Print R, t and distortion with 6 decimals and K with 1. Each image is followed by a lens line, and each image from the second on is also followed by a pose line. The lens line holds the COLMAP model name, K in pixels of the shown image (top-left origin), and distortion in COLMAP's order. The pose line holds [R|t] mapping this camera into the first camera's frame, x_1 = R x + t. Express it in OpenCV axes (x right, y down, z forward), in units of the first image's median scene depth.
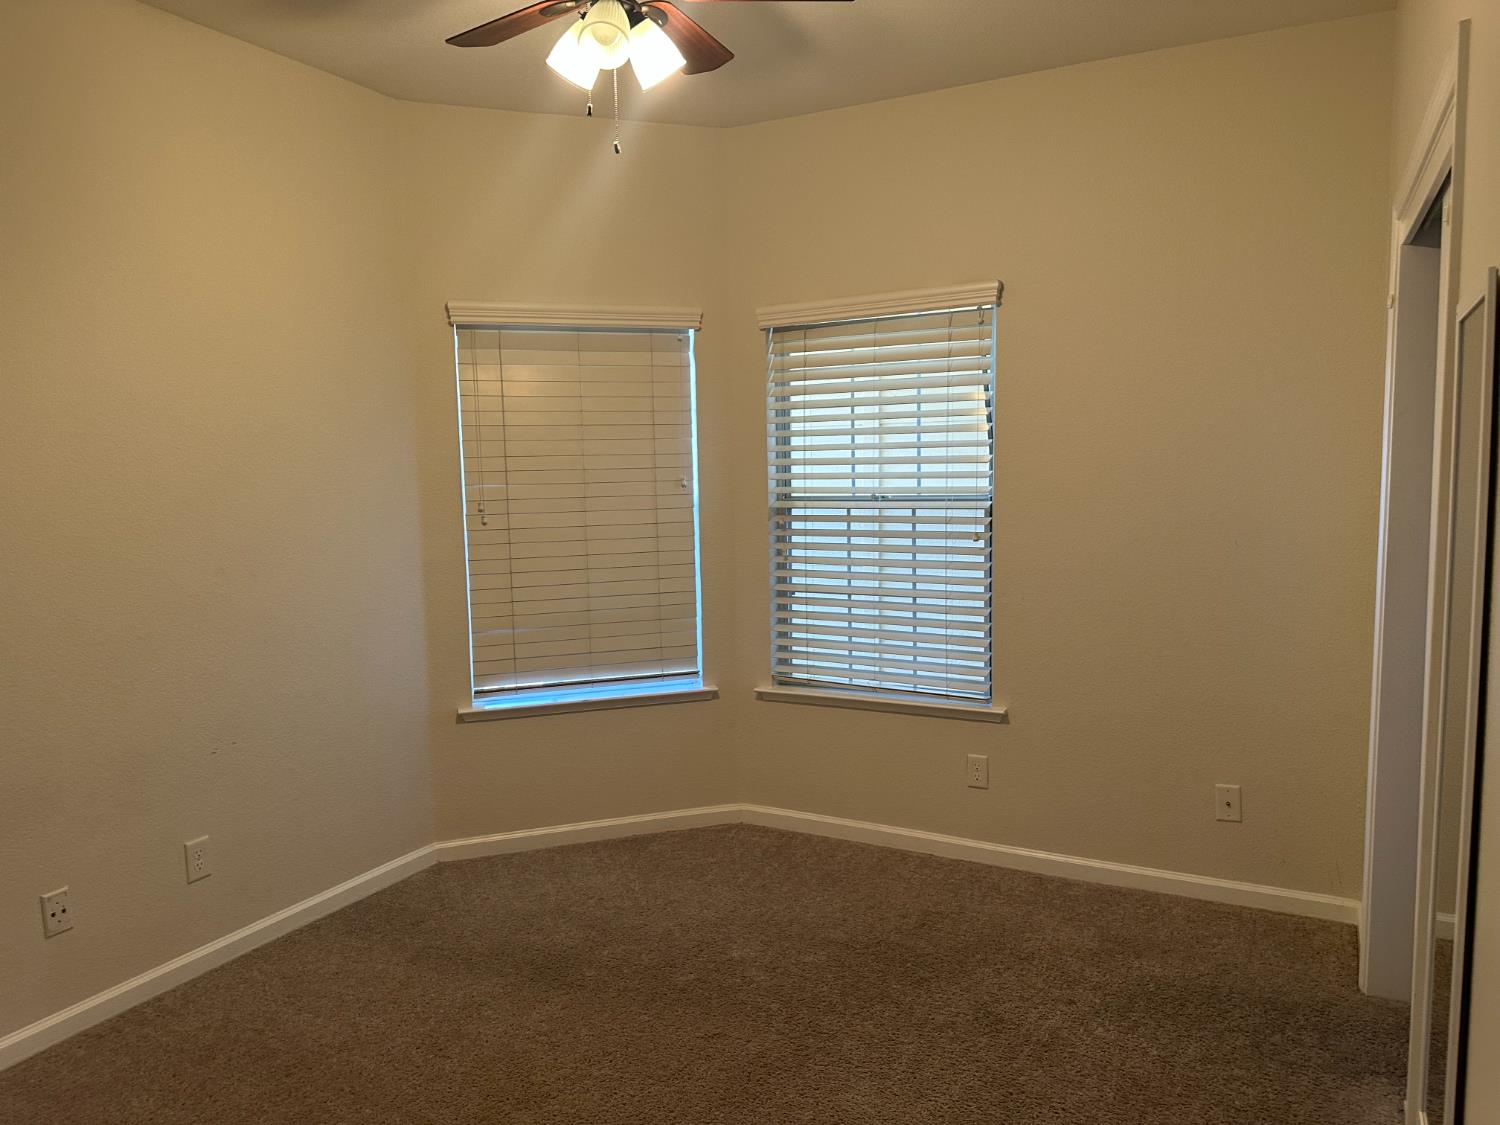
lens RADIAL K [[940.3, 0, 750.0], [0, 940.3, 562.5], [0, 0, 1]] dist [0.000197, -0.000683]
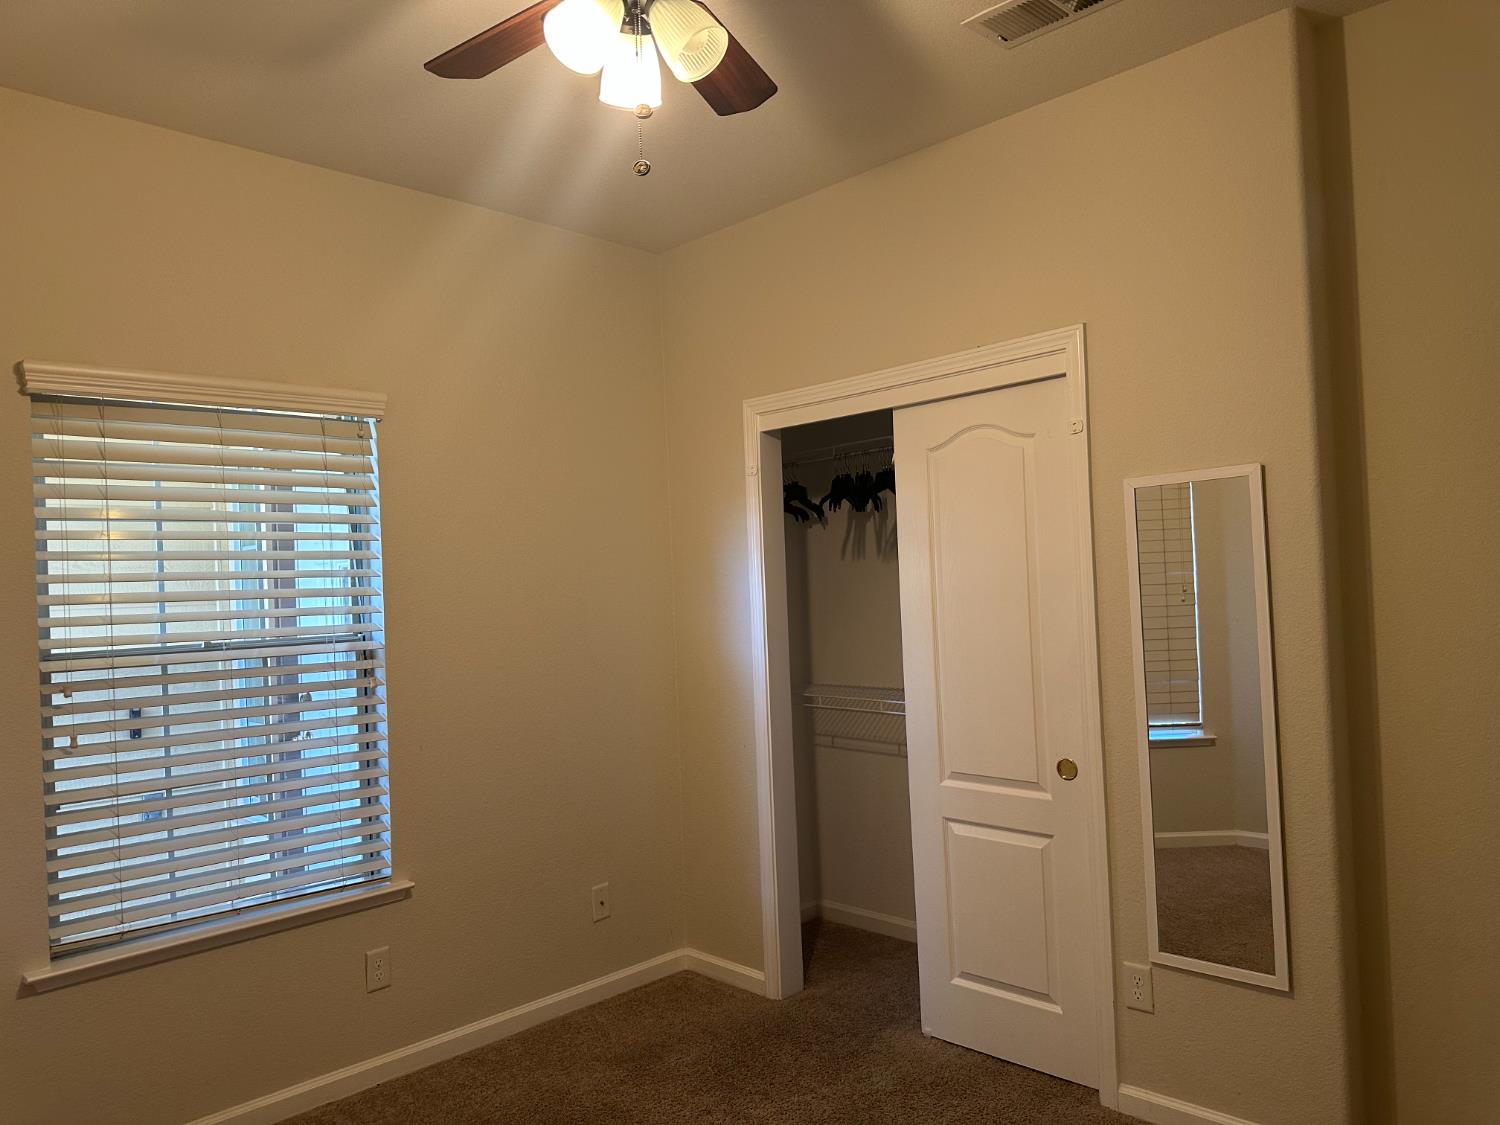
lens RADIAL K [[1057.3, 0, 750.0], [0, 1057.3, 562.5], [0, 0, 1]] dist [-0.002027, -0.003411]
pose [[0.314592, 0.025133, 0.948894, -0.501039], [0.122537, 0.990210, -0.066853, -0.026735], [-0.941284, 0.137306, 0.308432, 0.334455]]
